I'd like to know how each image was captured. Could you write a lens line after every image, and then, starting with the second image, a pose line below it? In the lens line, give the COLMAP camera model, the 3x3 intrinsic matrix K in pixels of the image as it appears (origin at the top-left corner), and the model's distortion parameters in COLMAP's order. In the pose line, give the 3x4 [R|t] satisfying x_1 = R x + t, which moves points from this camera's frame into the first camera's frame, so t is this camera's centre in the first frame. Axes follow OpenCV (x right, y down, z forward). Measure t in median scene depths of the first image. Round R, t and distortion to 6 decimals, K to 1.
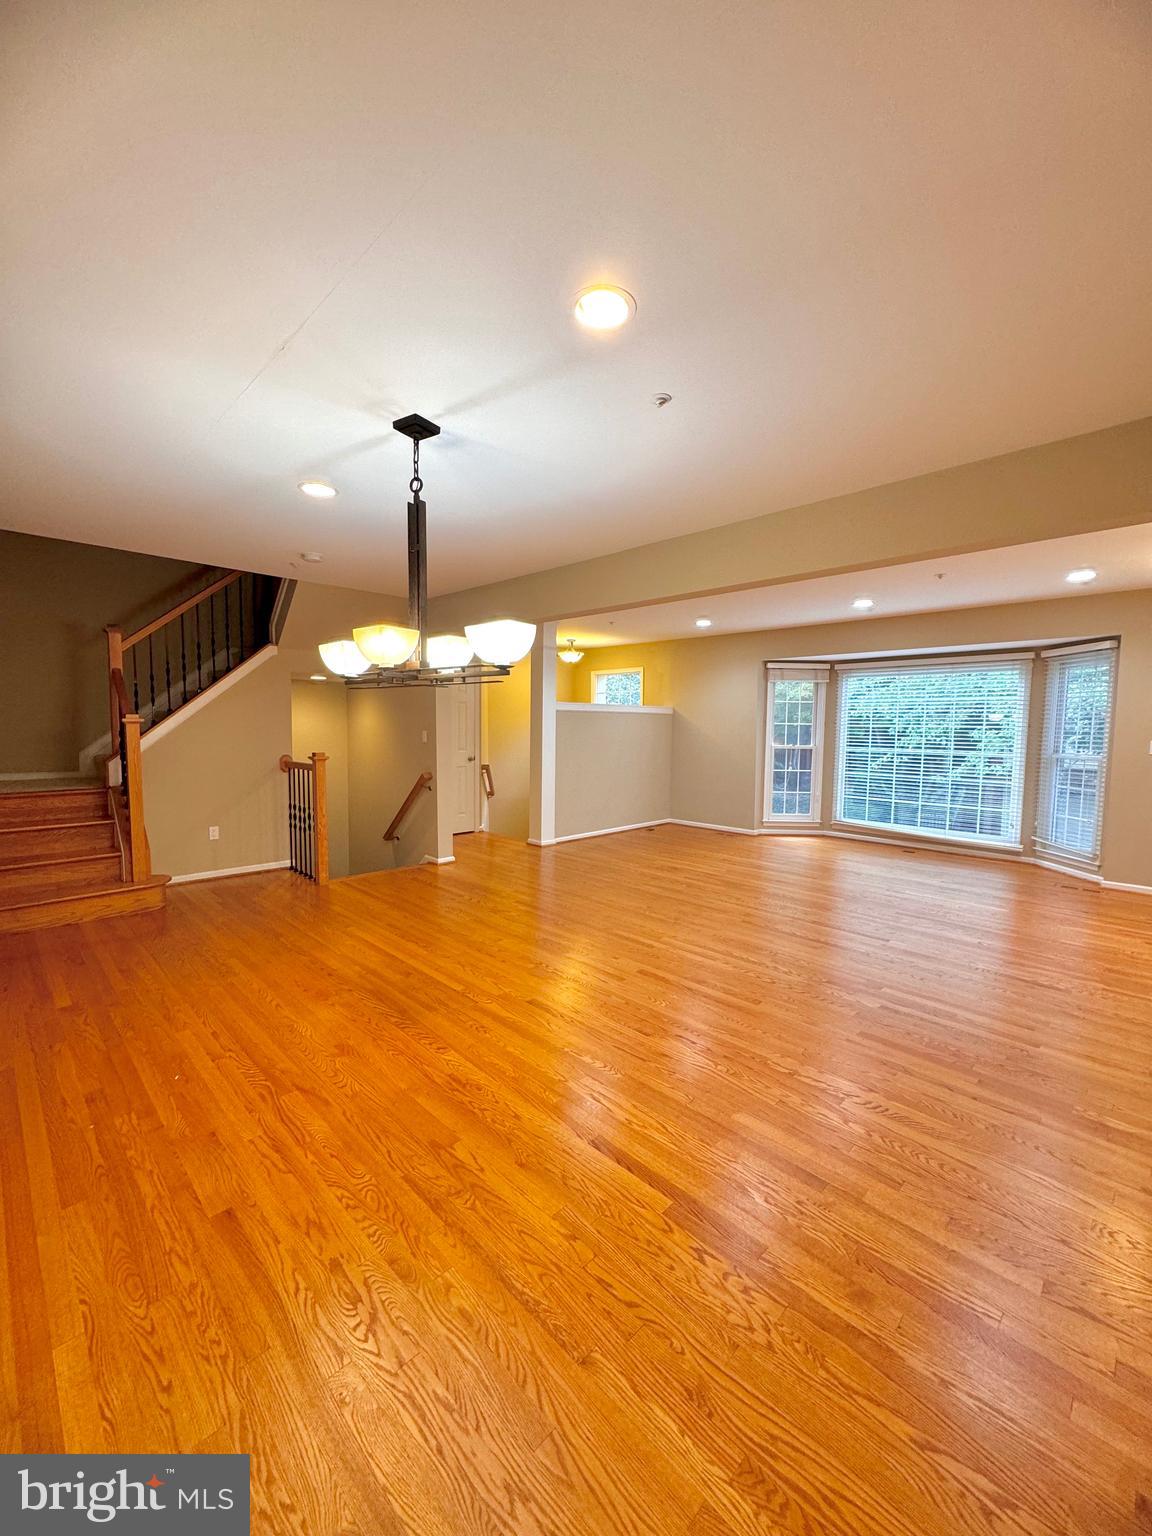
lens RADIAL K [[610.0, 0, 577.3], [0, 610.0, 765.9], [0, 0, 1]] dist [-0.000350, 0.000382]
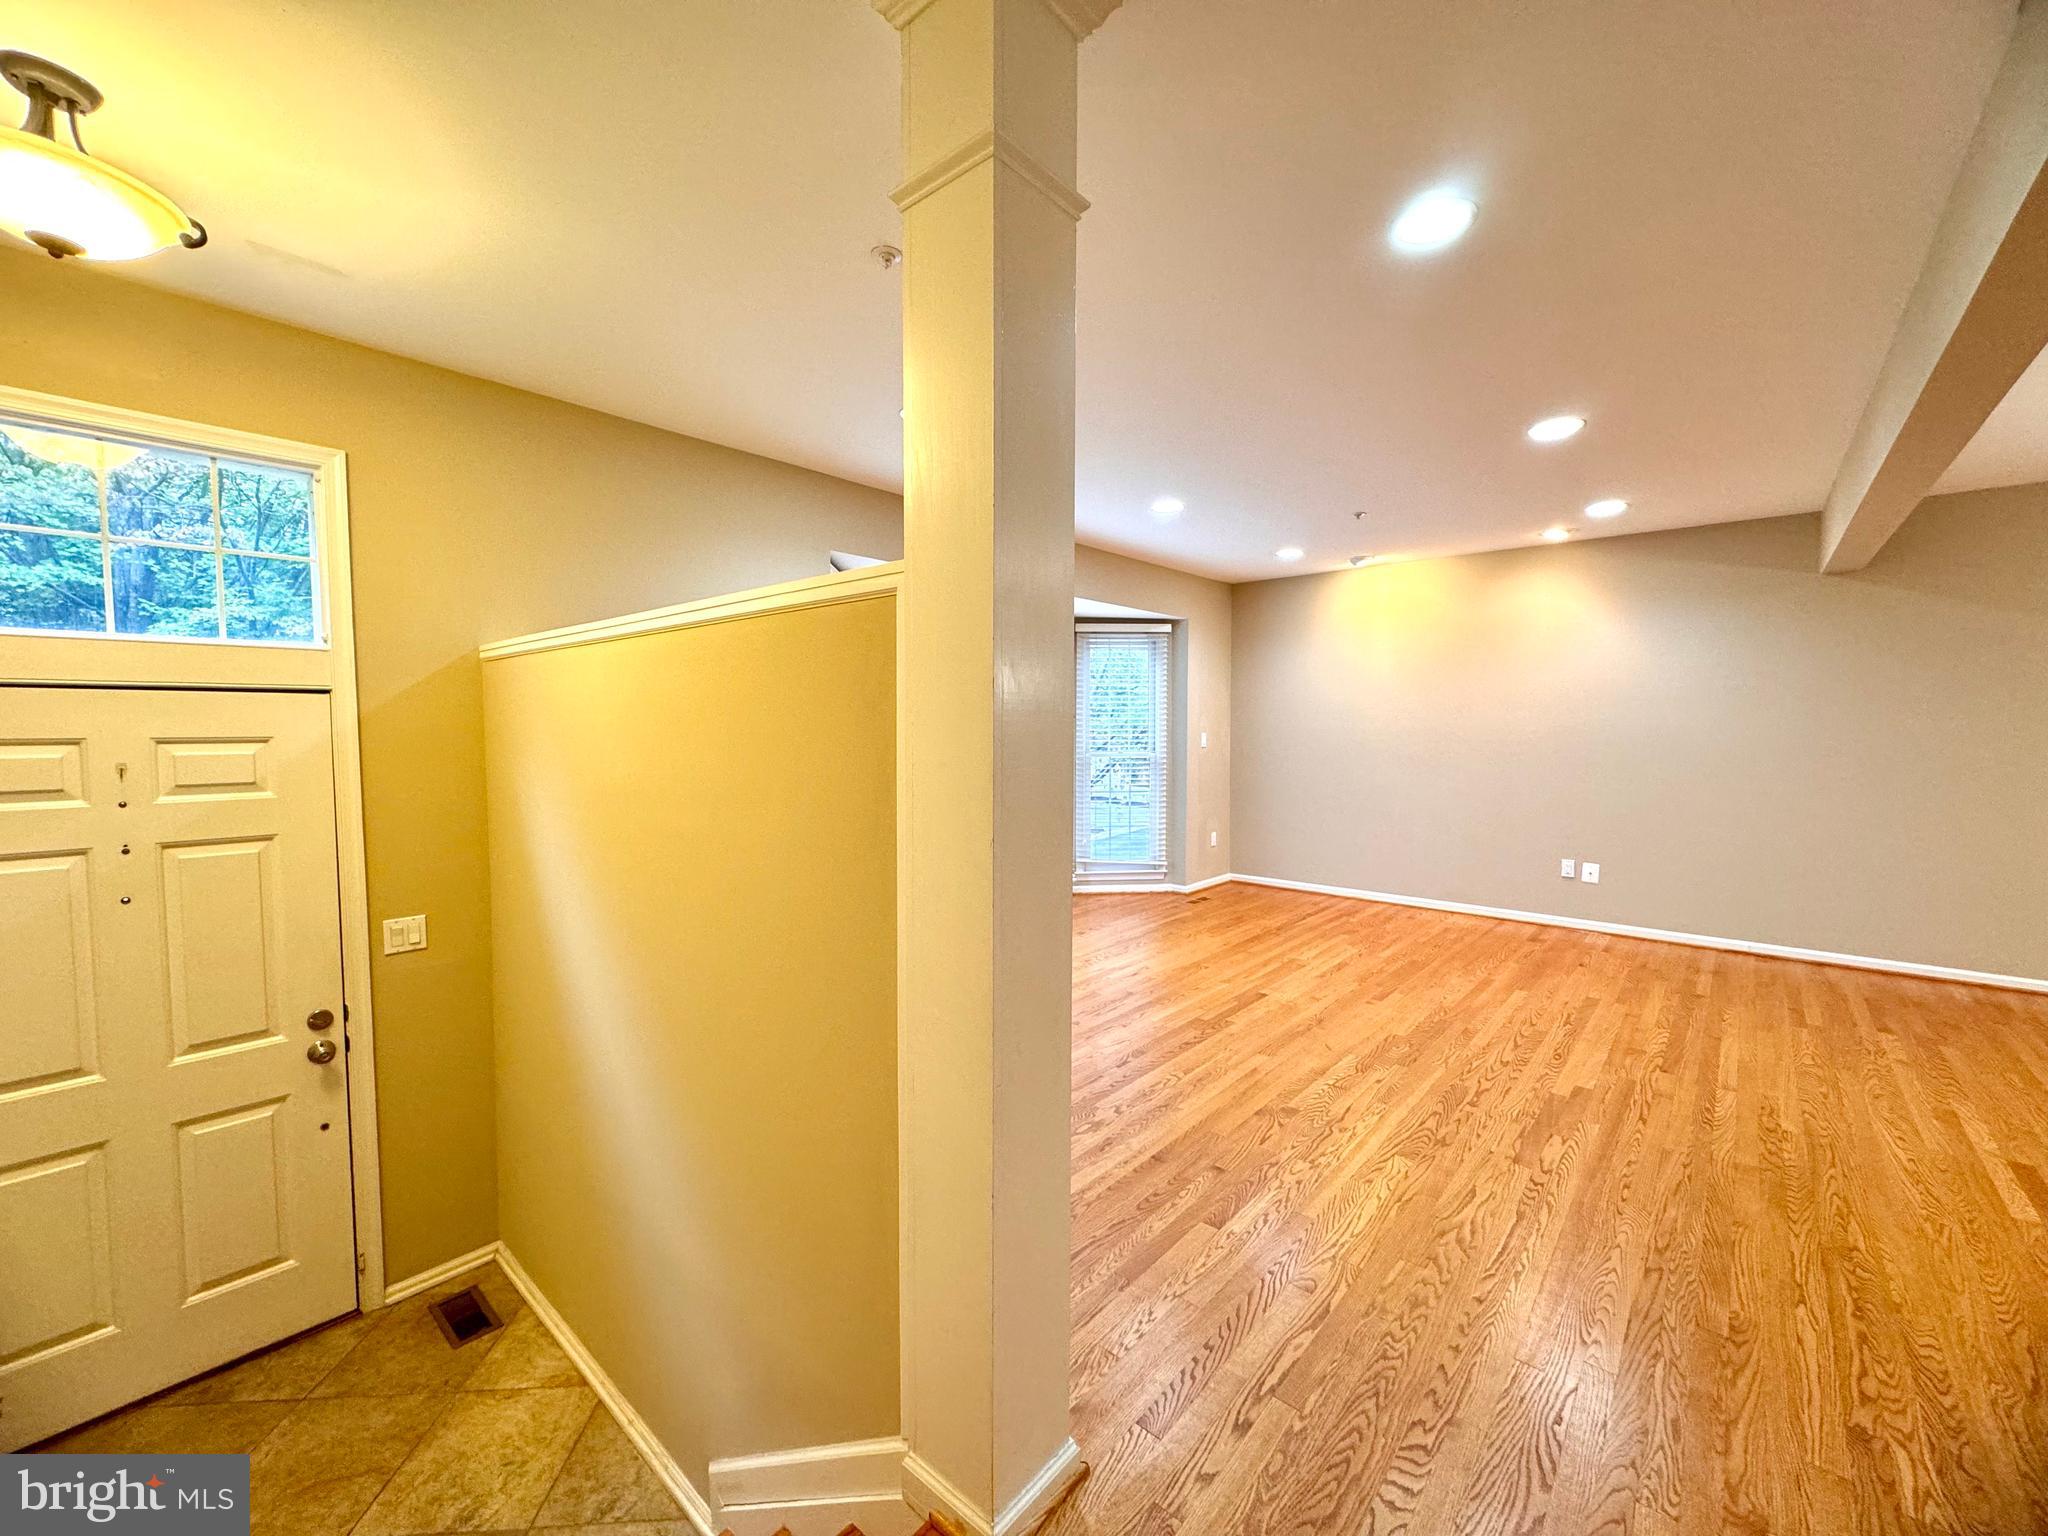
lens RADIAL K [[813.3, 0, 1023.1], [0, 813.3, 767.1], [0, 0, 1]] dist [-0.000350, 0.000382]
pose [[-0.069066, -0.065368, 0.995468, -0.286262], [0.066328, 0.995342, 0.069962, -0.080684], [-0.995405, 0.070859, -0.064409, 1.134919]]
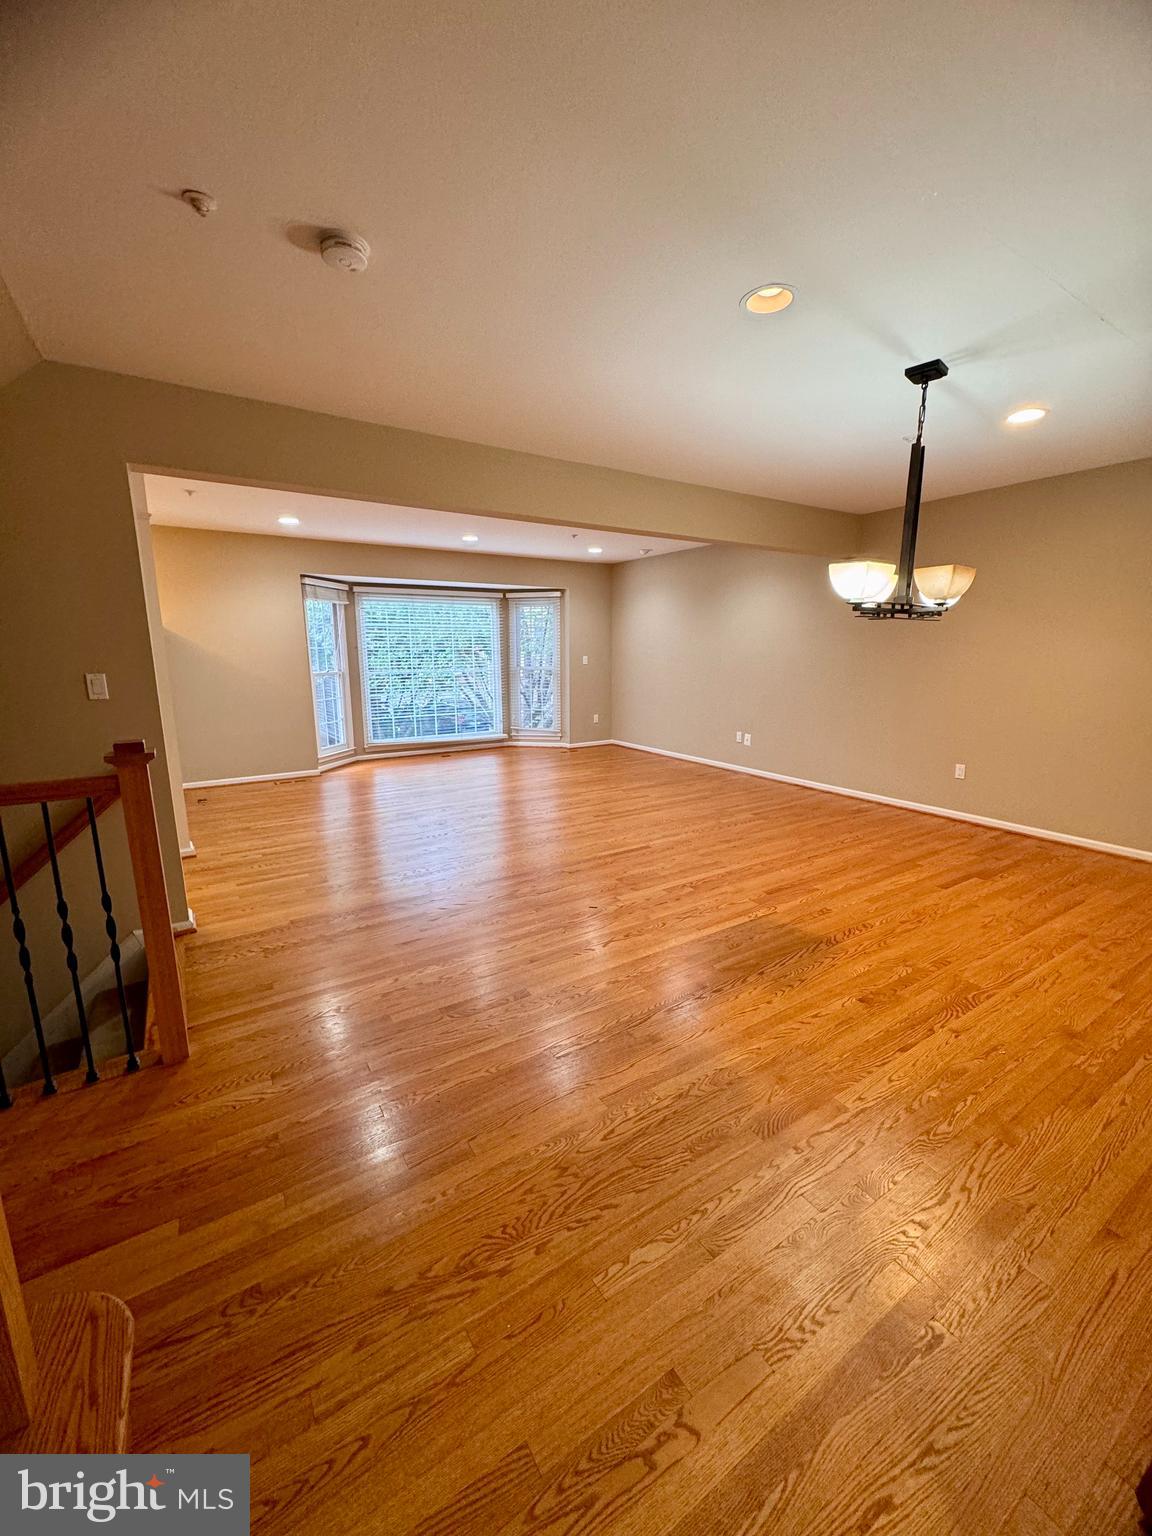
lens RADIAL K [[610.0, 0, 577.3], [0, 610.0, 765.9], [0, 0, 1]] dist [-0.000350, 0.000382]
pose [[0.213179, -0.196486, 0.957052, -0.604020], [0.072135, 0.980061, 0.185142, -0.047101], [-0.974346, 0.029569, 0.223102, 0.536171]]
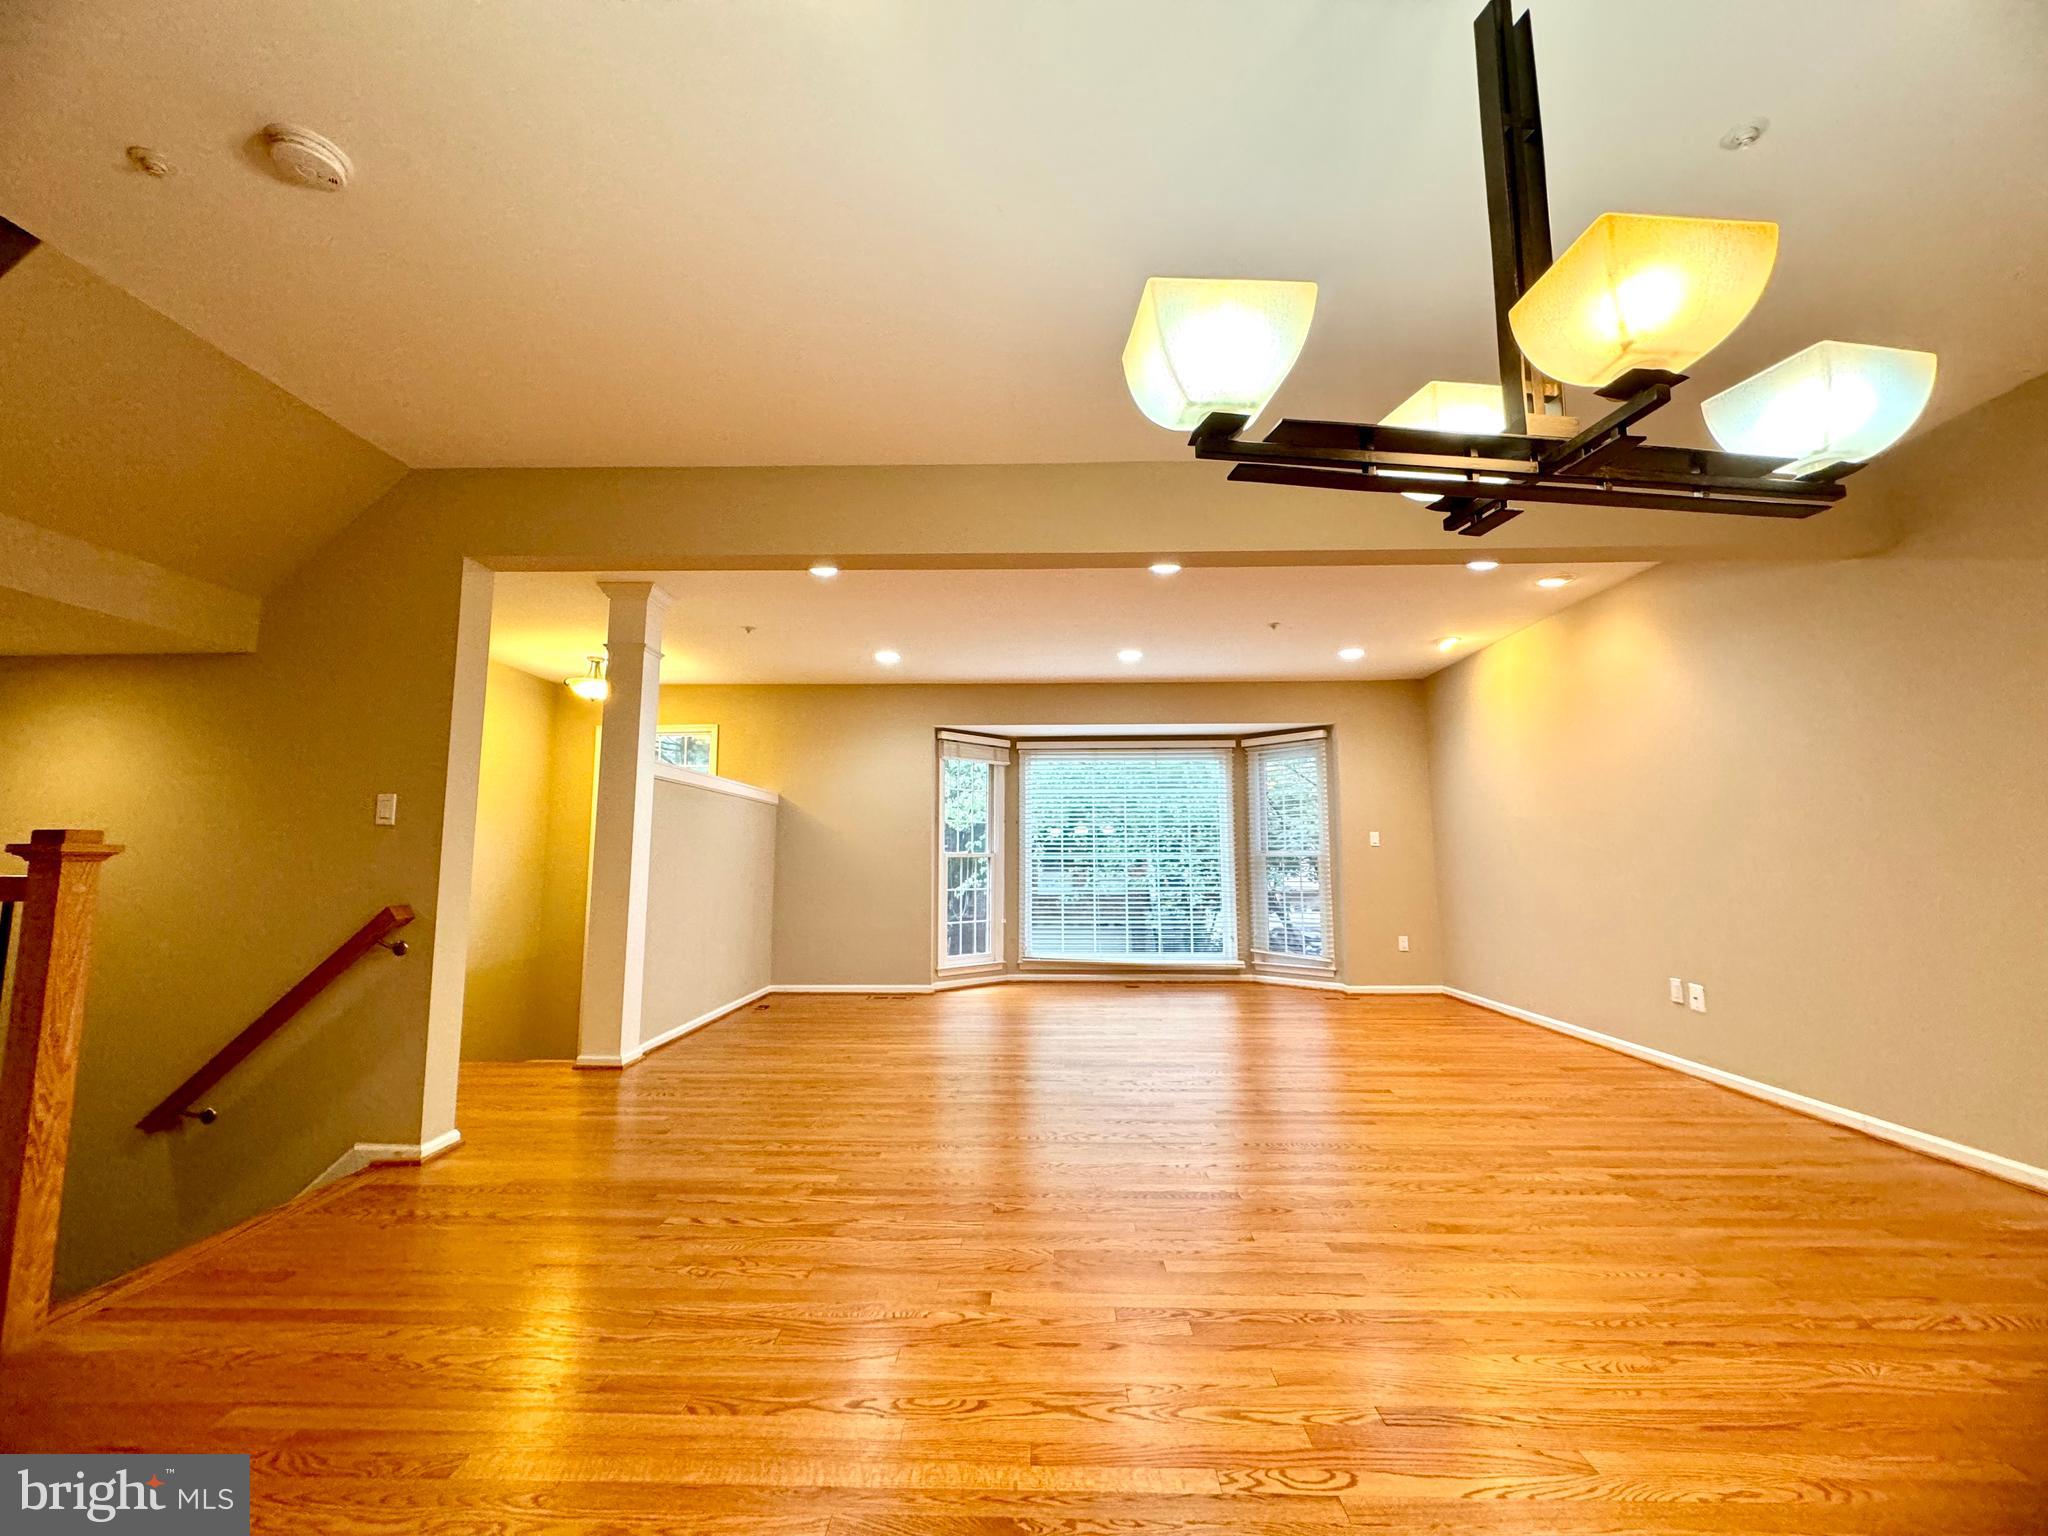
lens RADIAL K [[813.3, 0, 1023.1], [0, 813.3, 767.1], [0, 0, 1]] dist [-0.000350, 0.000382]
pose [[0.725031, 0.069554, 0.685195, -0.302253], [0.056719, 0.985478, -0.160051, 0.027665], [-0.686376, 0.154906, 0.710557, 0.361777]]
